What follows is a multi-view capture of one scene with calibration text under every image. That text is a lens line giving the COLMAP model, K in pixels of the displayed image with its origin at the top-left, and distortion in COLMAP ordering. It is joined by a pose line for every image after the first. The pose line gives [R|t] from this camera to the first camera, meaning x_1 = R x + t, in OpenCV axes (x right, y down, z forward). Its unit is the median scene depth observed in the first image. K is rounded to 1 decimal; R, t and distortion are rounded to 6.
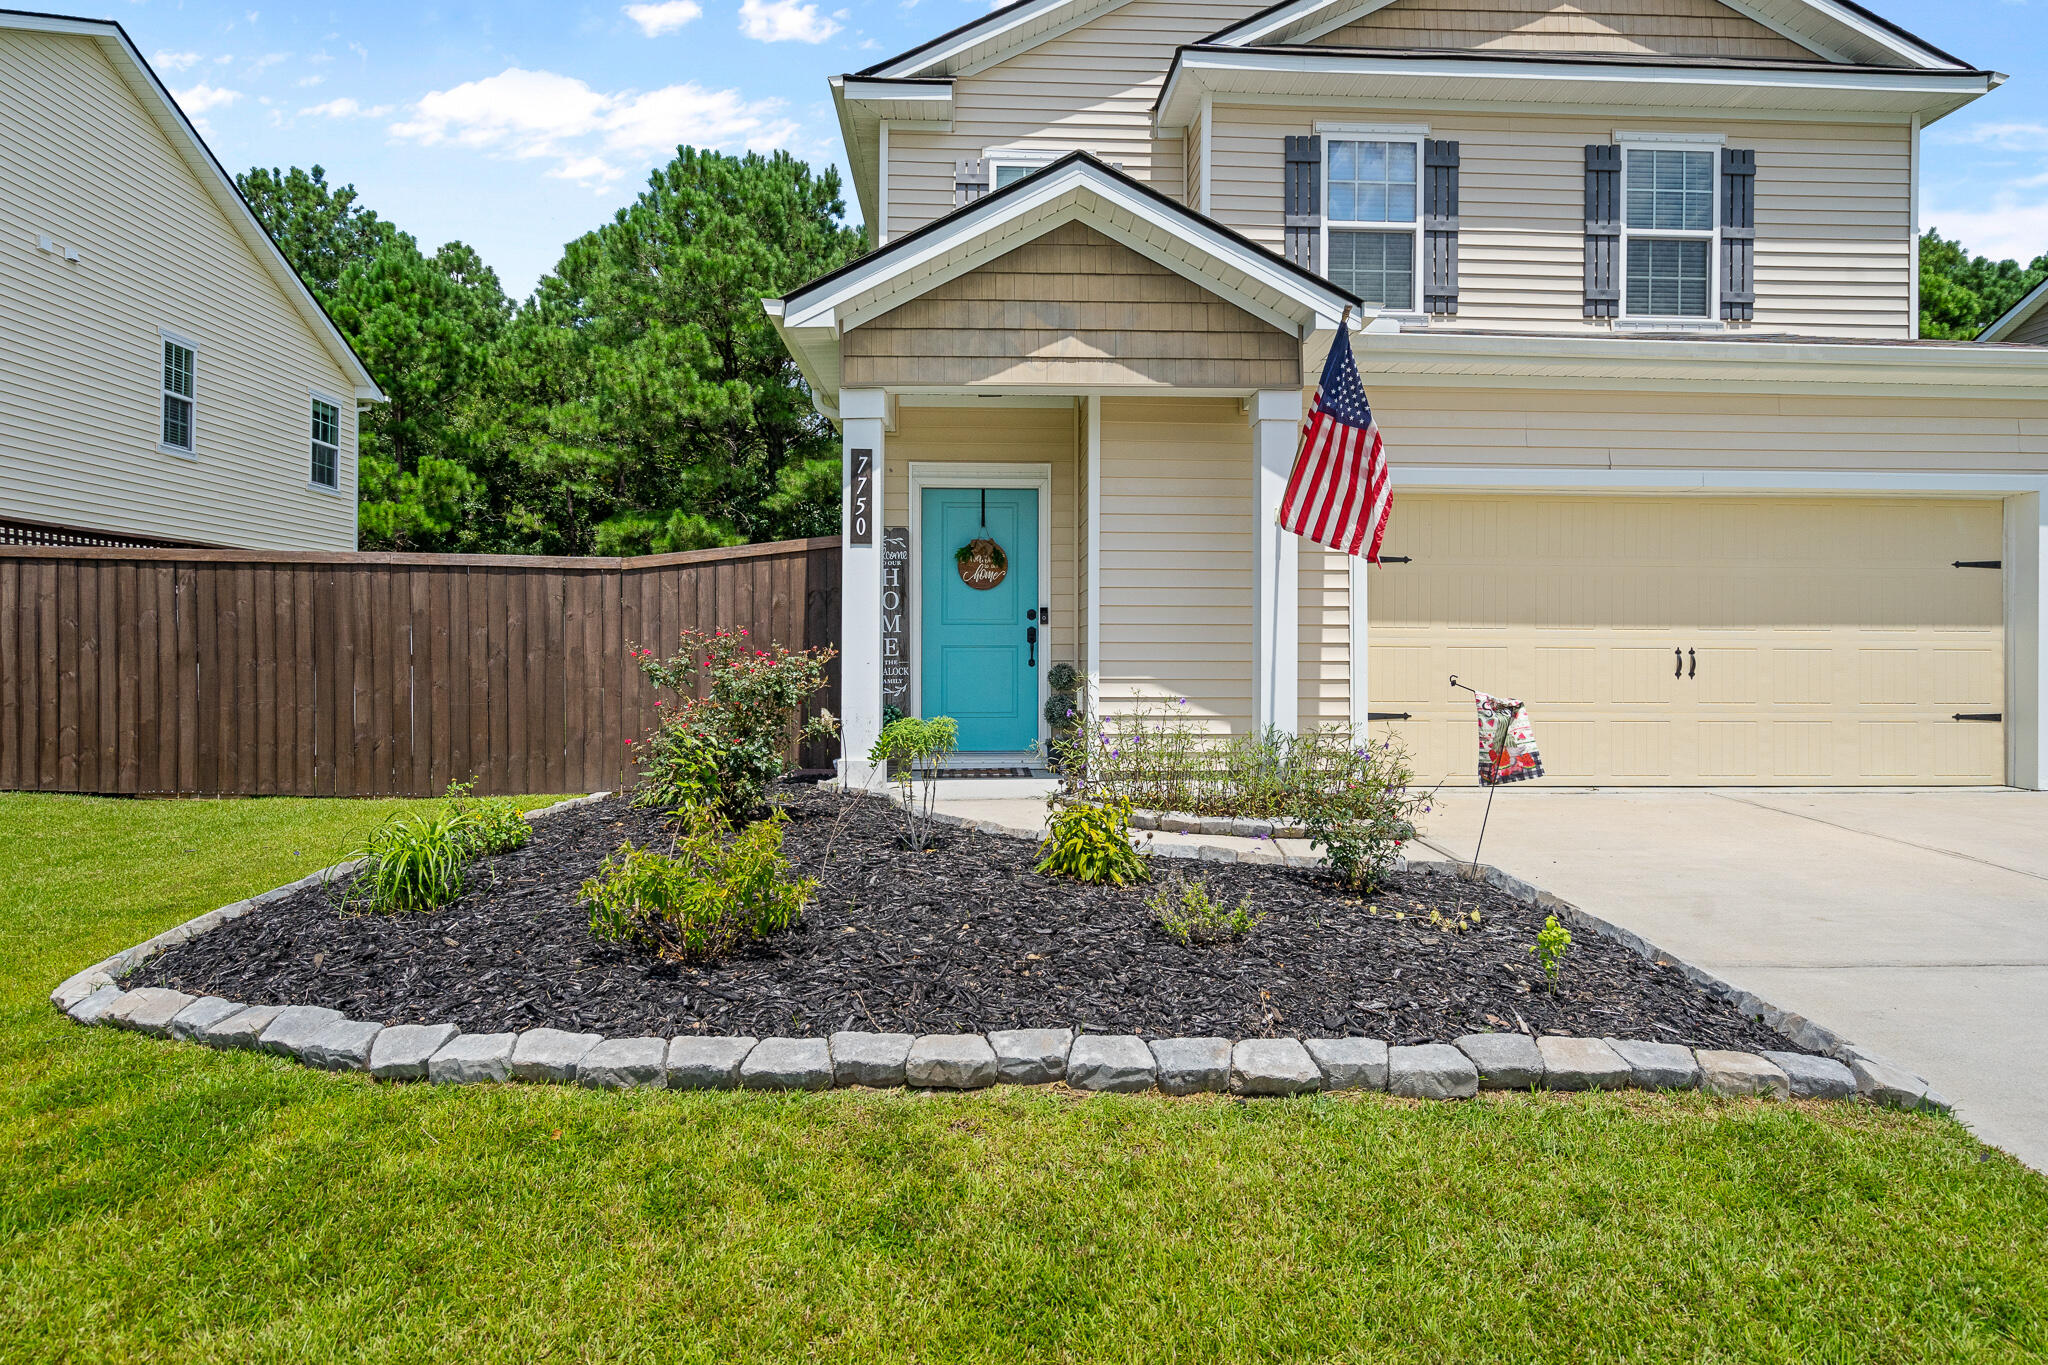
lens RADIAL K [[1101.8, 0, 1037.8], [0, 1101.8, 650.8], [0, 0, 1]] dist [0.001075, 0.003278]
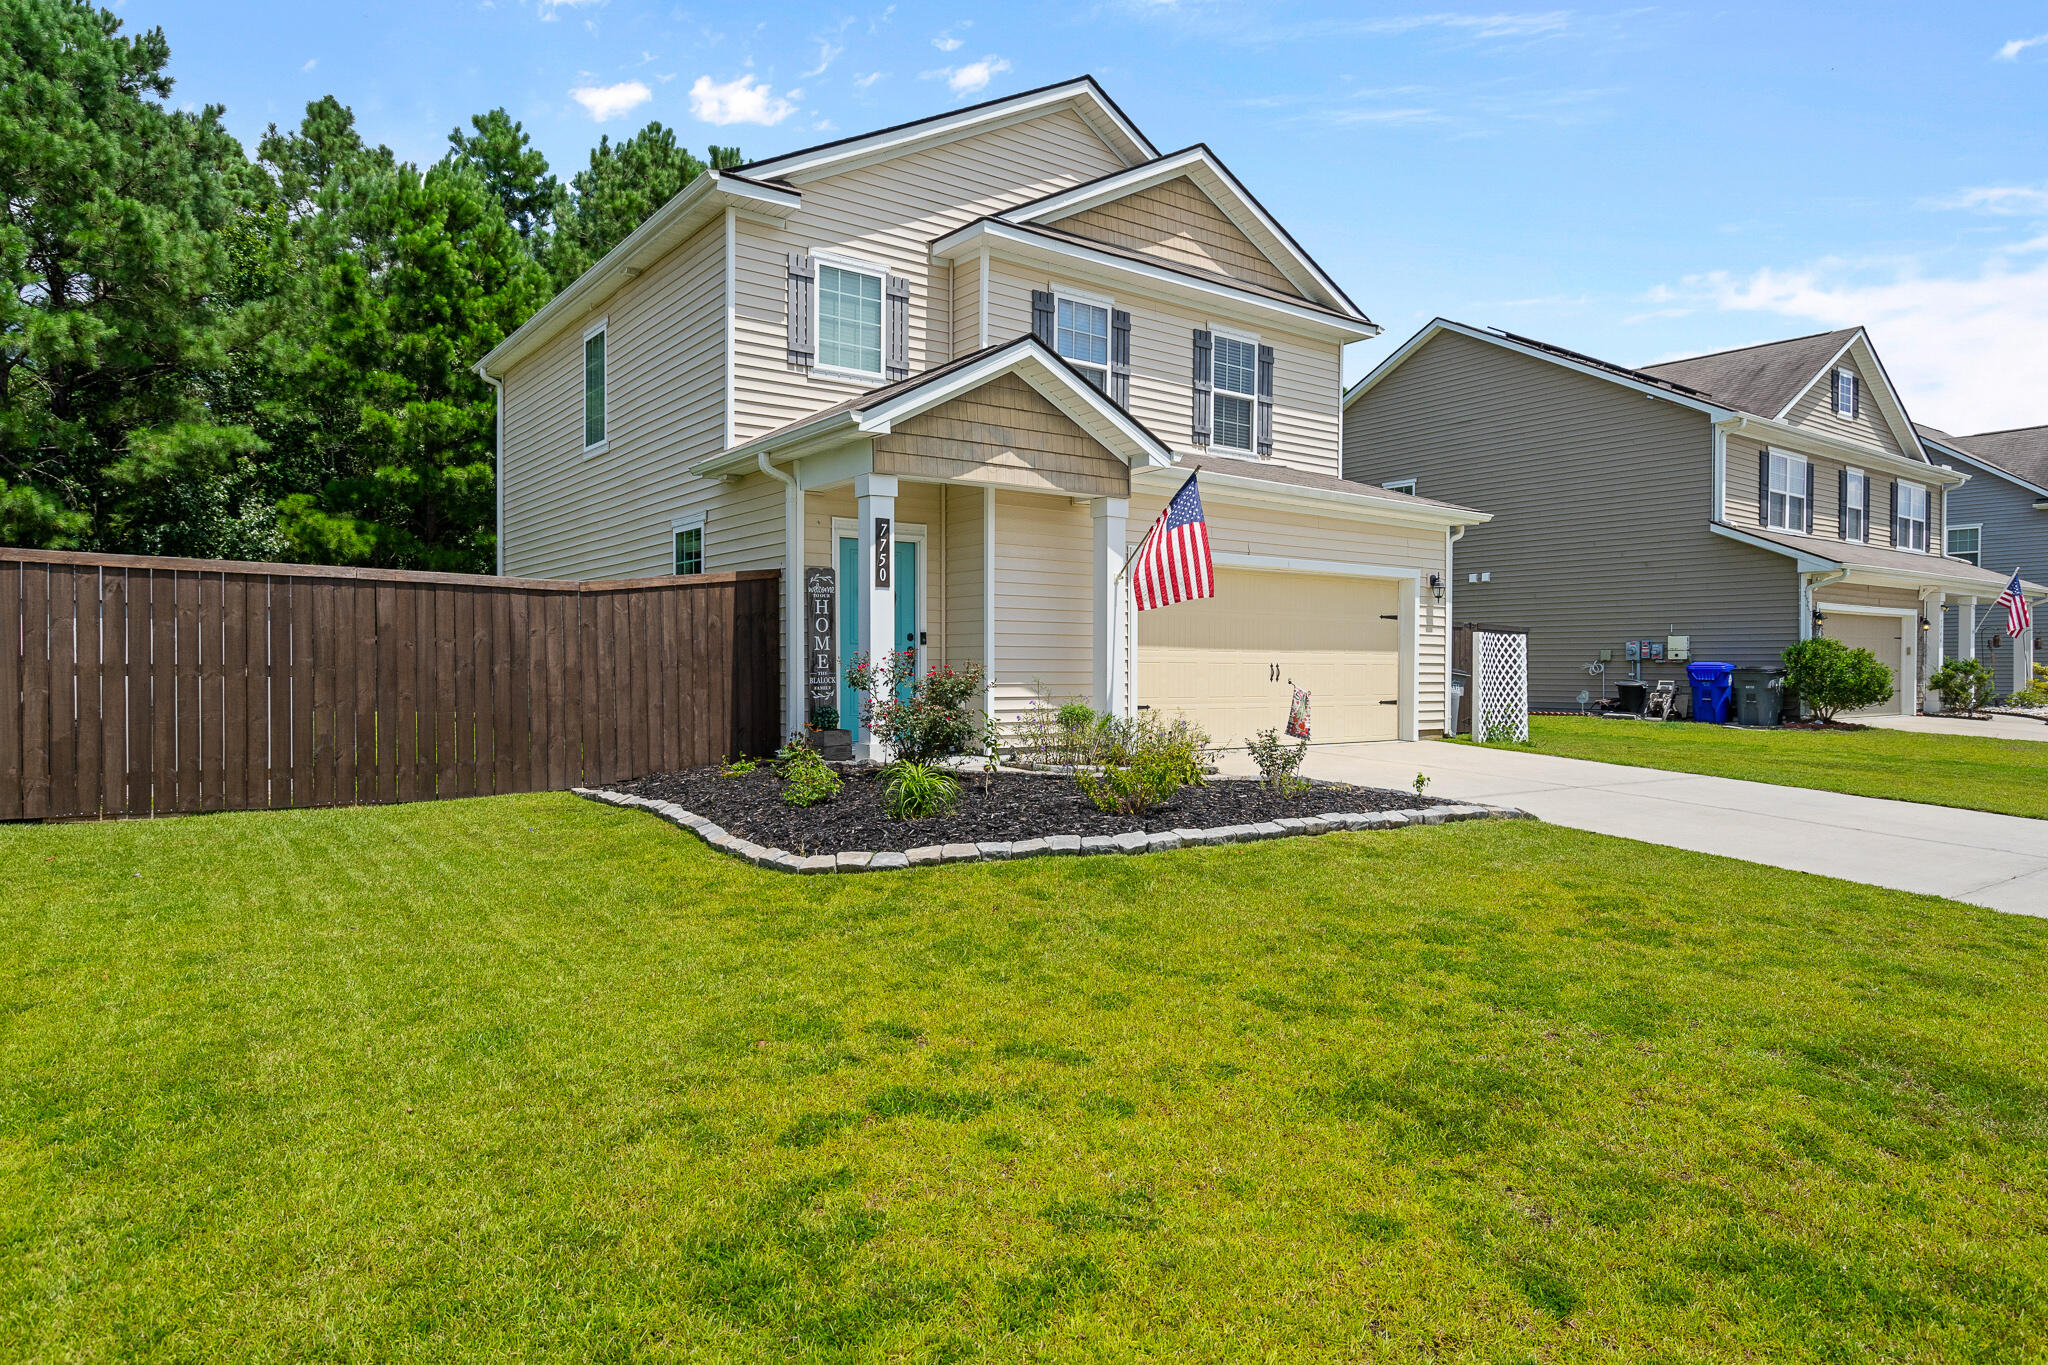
lens RADIAL K [[1256.8, 0, 1058.5], [0, 1256.8, 699.8], [0, 0, 1]] dist [0.002402, 0.004727]
pose [[0.816560, -0.014514, 0.577078, -0.723562], [-0.002482, 0.999586, 0.028653, -0.001235], [-0.577255, -0.024830, 0.816186, -0.338309]]
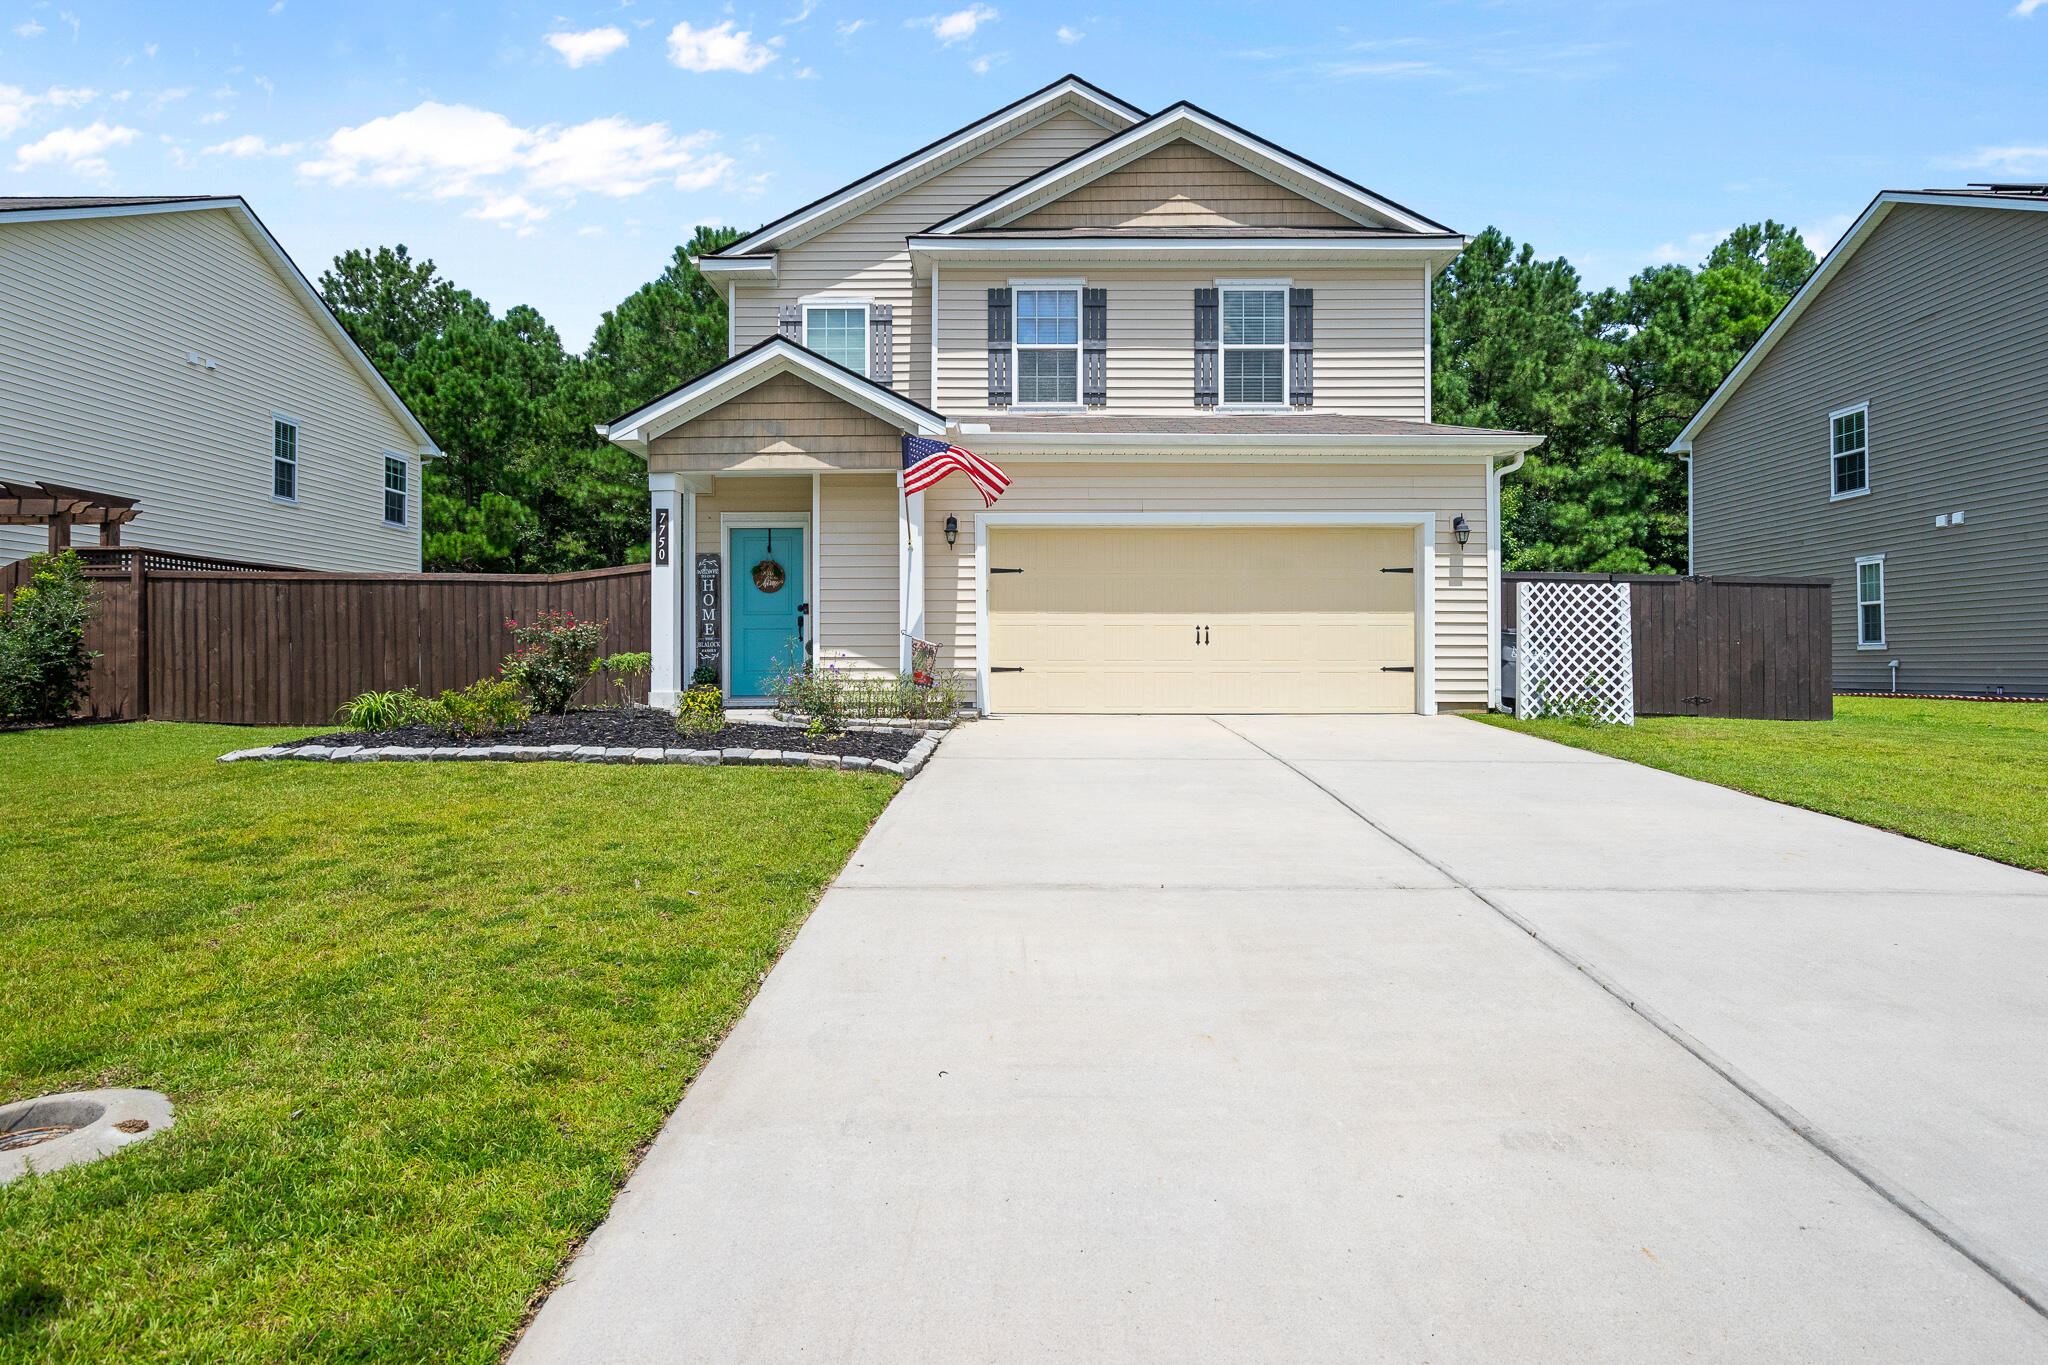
lens RADIAL K [[1101.8, 0, 1062.0], [0, 1101.8, 665.8], [0, 0, 1]] dist [0.001075, 0.003278]
pose [[0.998392, -0.005004, -0.056458, 0.445339], [0.004901, 0.999986, -0.001954, 0.052724], [0.056467, 0.001674, 0.998403, -0.533472]]
